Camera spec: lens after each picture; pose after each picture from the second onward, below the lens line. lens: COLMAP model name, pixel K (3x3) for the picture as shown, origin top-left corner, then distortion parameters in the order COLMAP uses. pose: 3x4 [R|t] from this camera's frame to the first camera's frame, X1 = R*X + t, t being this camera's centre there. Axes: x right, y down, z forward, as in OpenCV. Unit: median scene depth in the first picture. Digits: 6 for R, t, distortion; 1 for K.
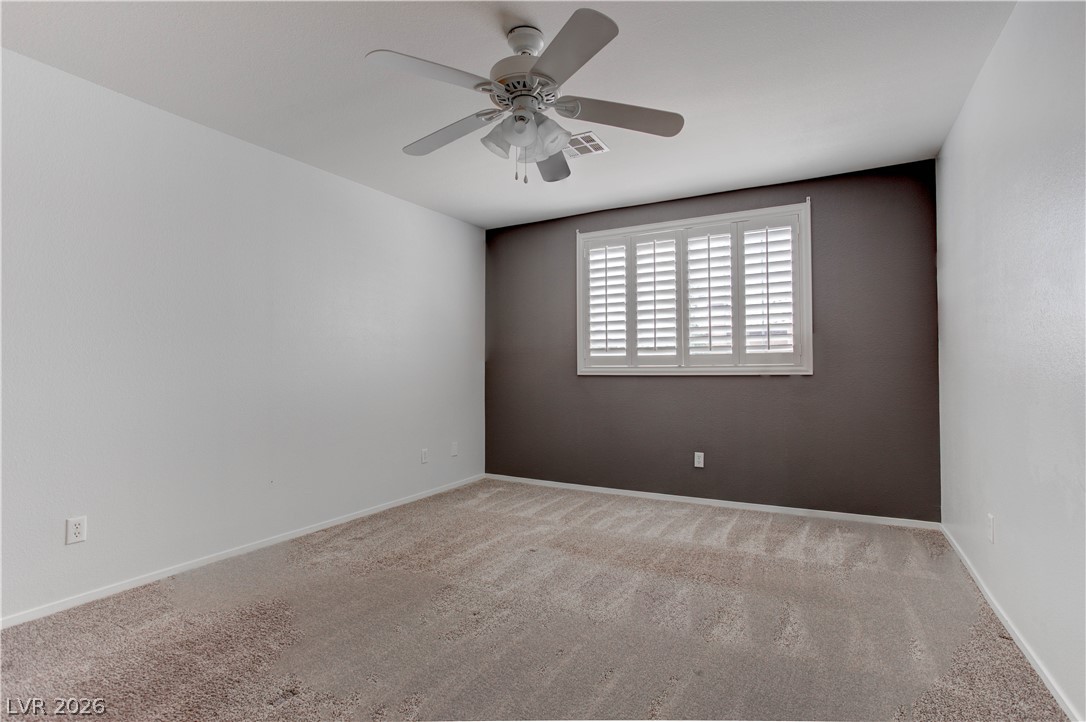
lens RADIAL K [[523.9, 0, 539.8], [0, 523.9, 363.4], [0, 0, 1]] dist [-0.054663, 0.042479]
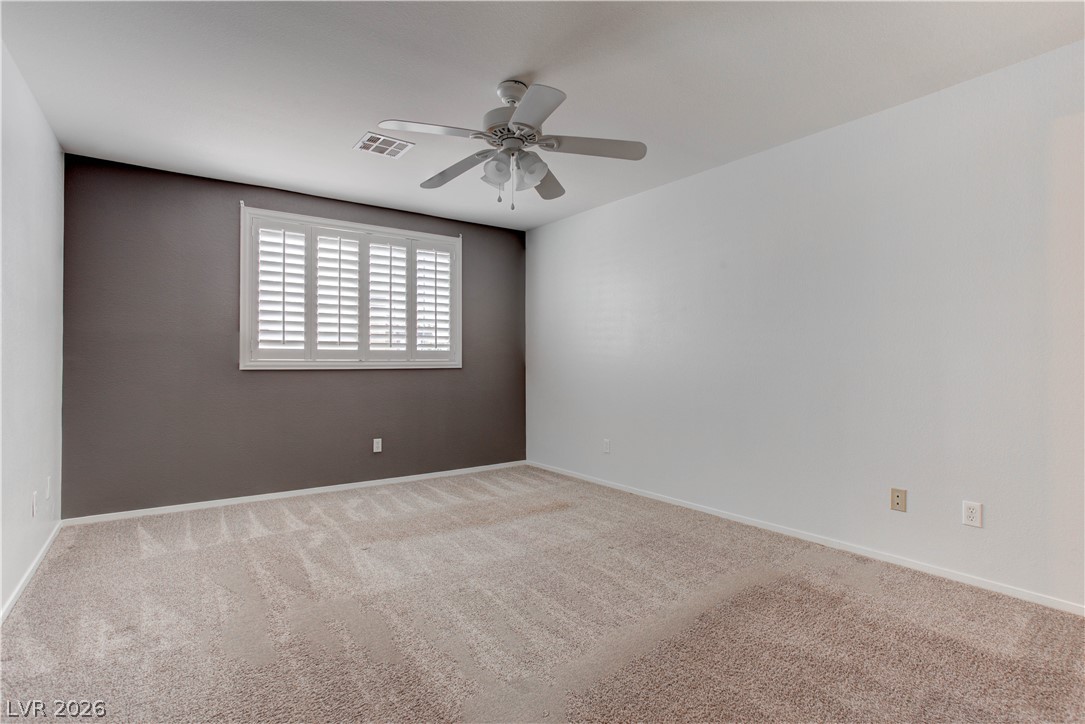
lens RADIAL K [[523.4, 0, 539.3], [0, 523.4, 364.4], [0, 0, 1]] dist [-0.054663, 0.042479]
pose [[0.430110, 0.001158, 0.902776, -0.577405], [-0.009382, 0.999951, 0.003187, 0.006683], [-0.902728, -0.009840, 0.430099, 0.227721]]
